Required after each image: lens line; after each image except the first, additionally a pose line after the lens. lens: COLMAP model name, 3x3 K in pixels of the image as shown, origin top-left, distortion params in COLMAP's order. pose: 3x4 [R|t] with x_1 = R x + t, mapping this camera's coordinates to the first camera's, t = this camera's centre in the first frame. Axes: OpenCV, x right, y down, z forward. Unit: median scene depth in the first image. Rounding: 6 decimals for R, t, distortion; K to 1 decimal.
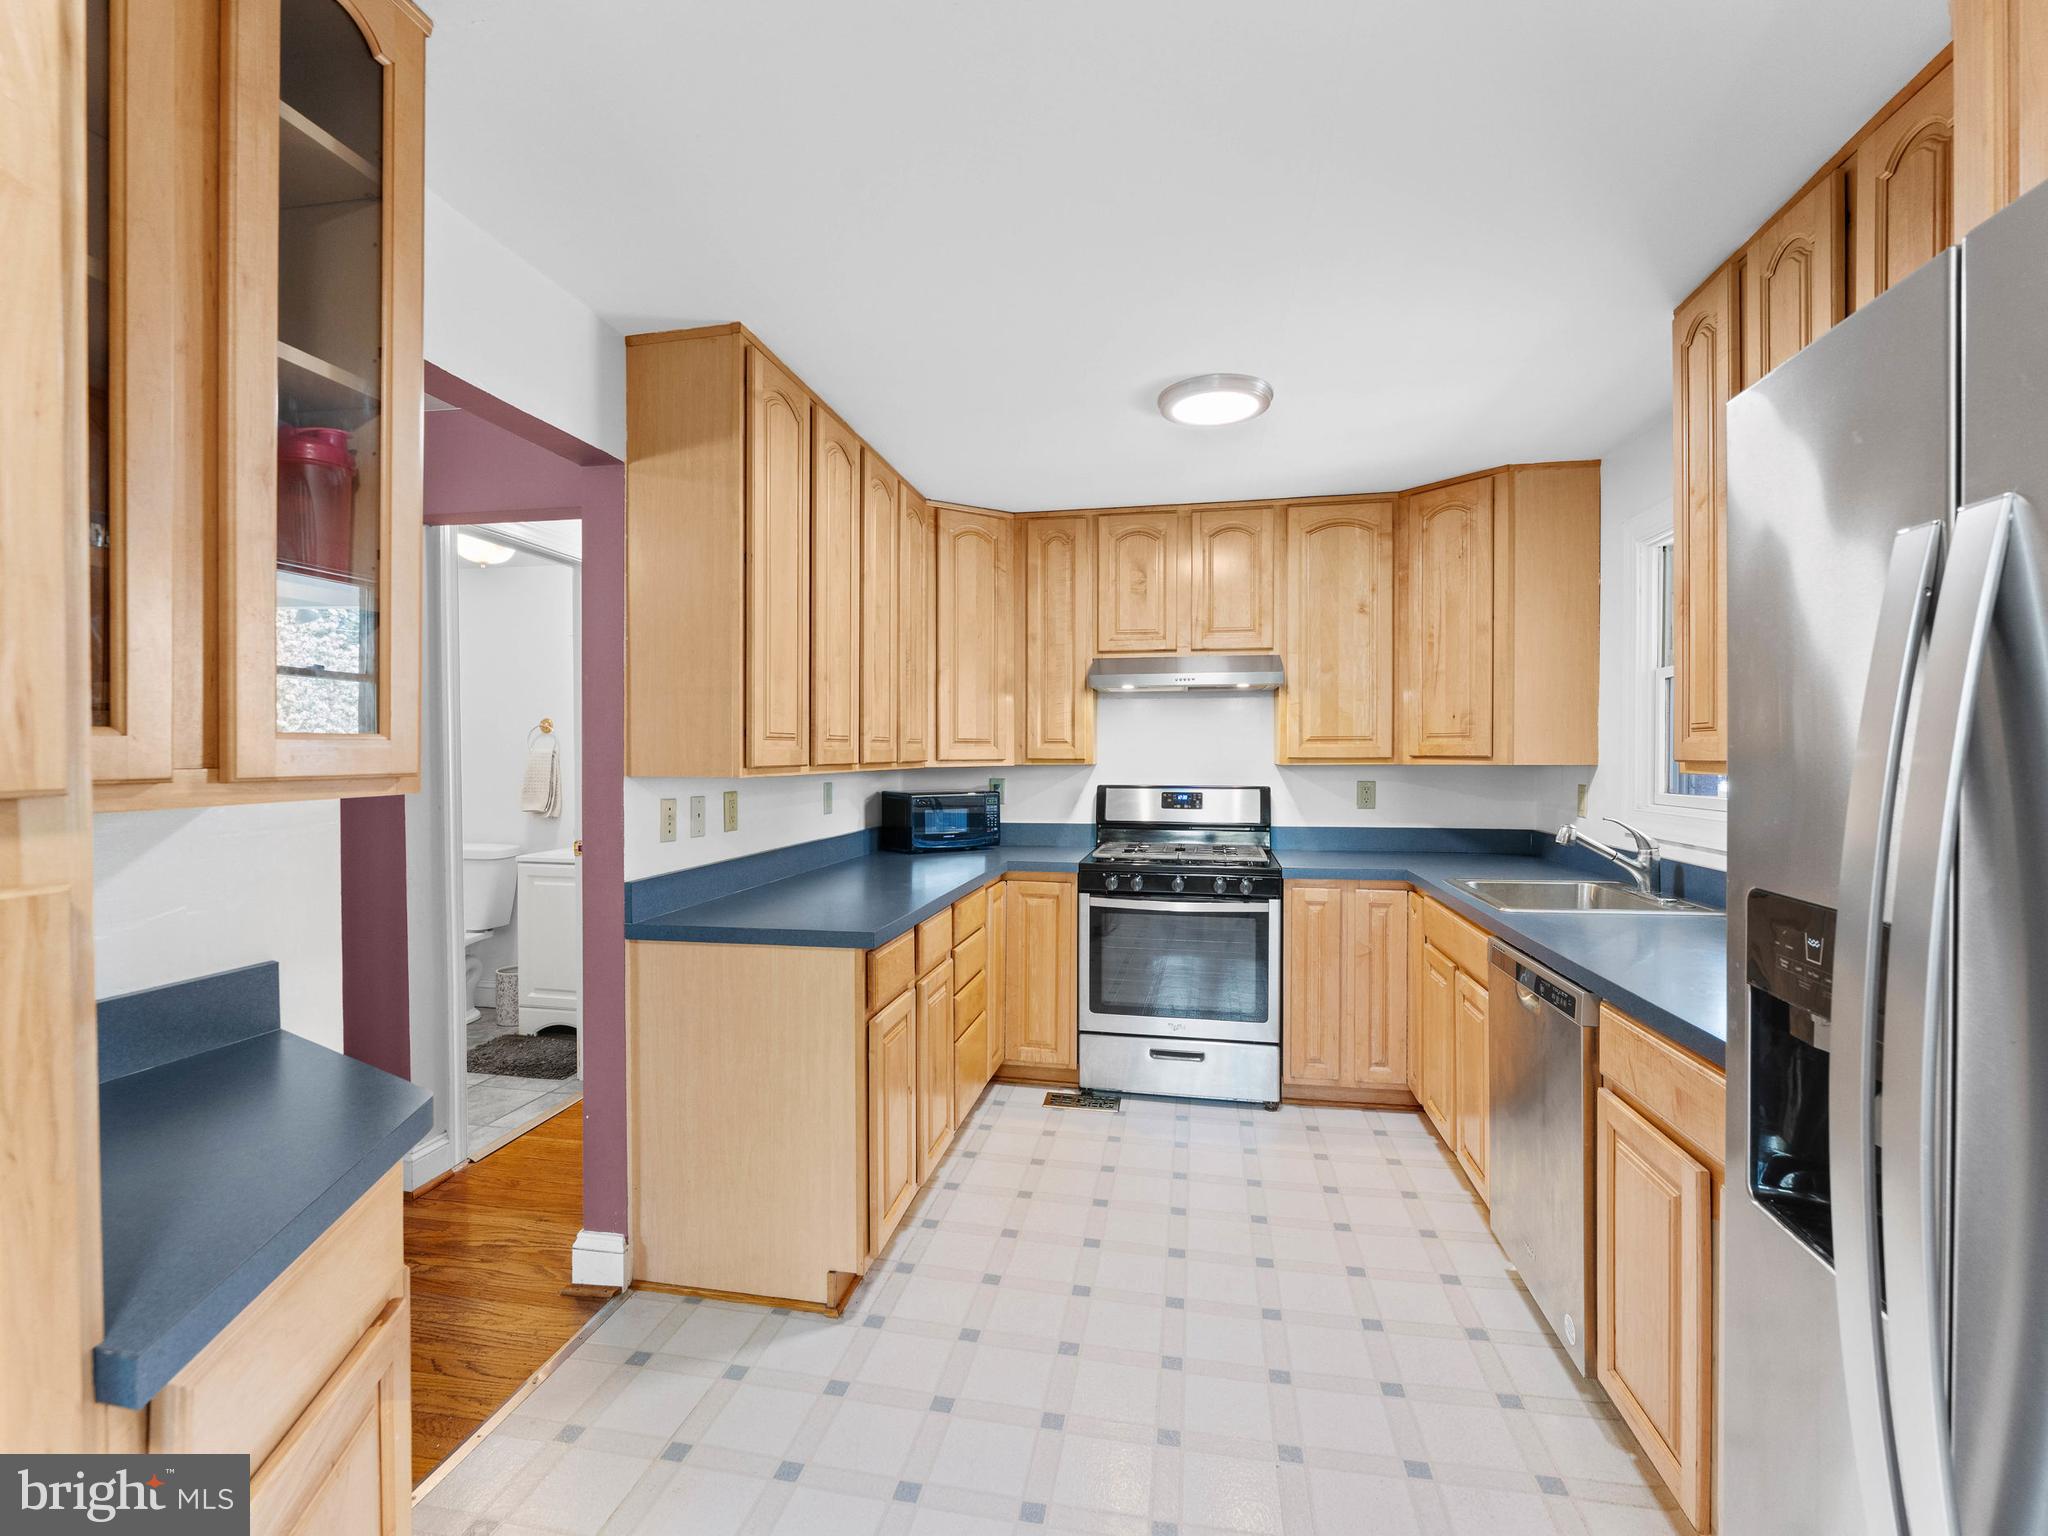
lens RADIAL K [[929.4, 0, 1029.9], [0, 929.4, 765.8], [0, 0, 1]] dist [-0.009614, 0.000442]
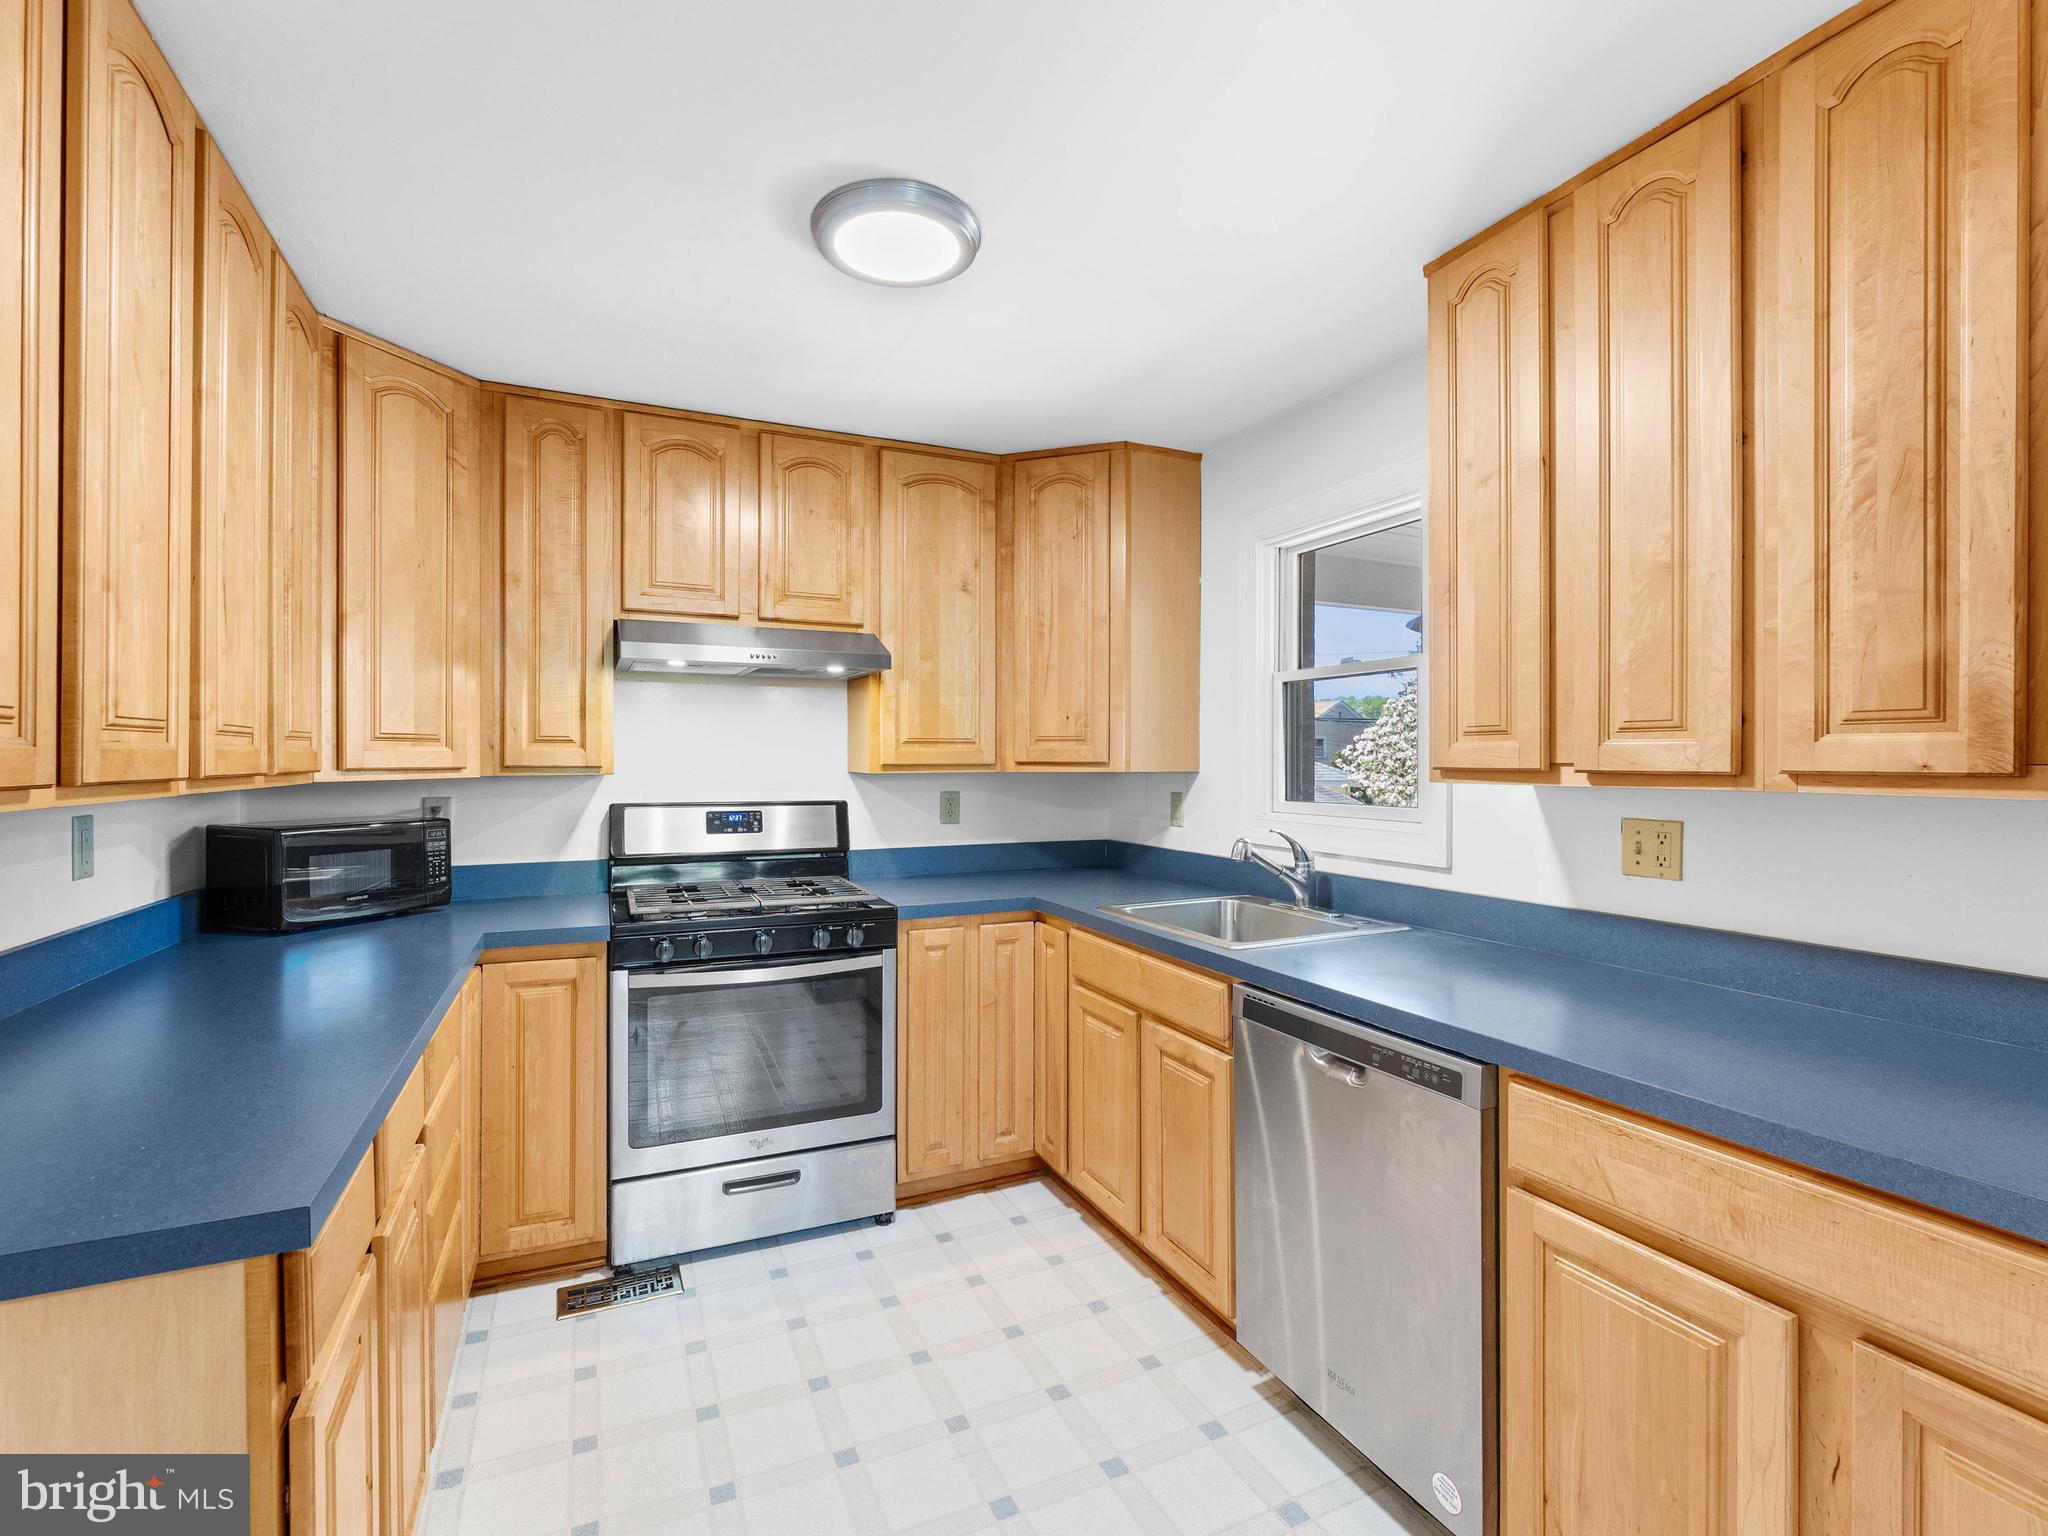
lens RADIAL K [[929.4, 0, 1016.2], [0, 929.4, 765.8], [0, 0, 1]] dist [-0.009614, 0.000442]
pose [[0.820825, -0.001850, 0.571177, -0.084936], [0.005322, 0.999976, -0.004410, -0.003697], [-0.571155, 0.006660, 0.820815, 0.295649]]
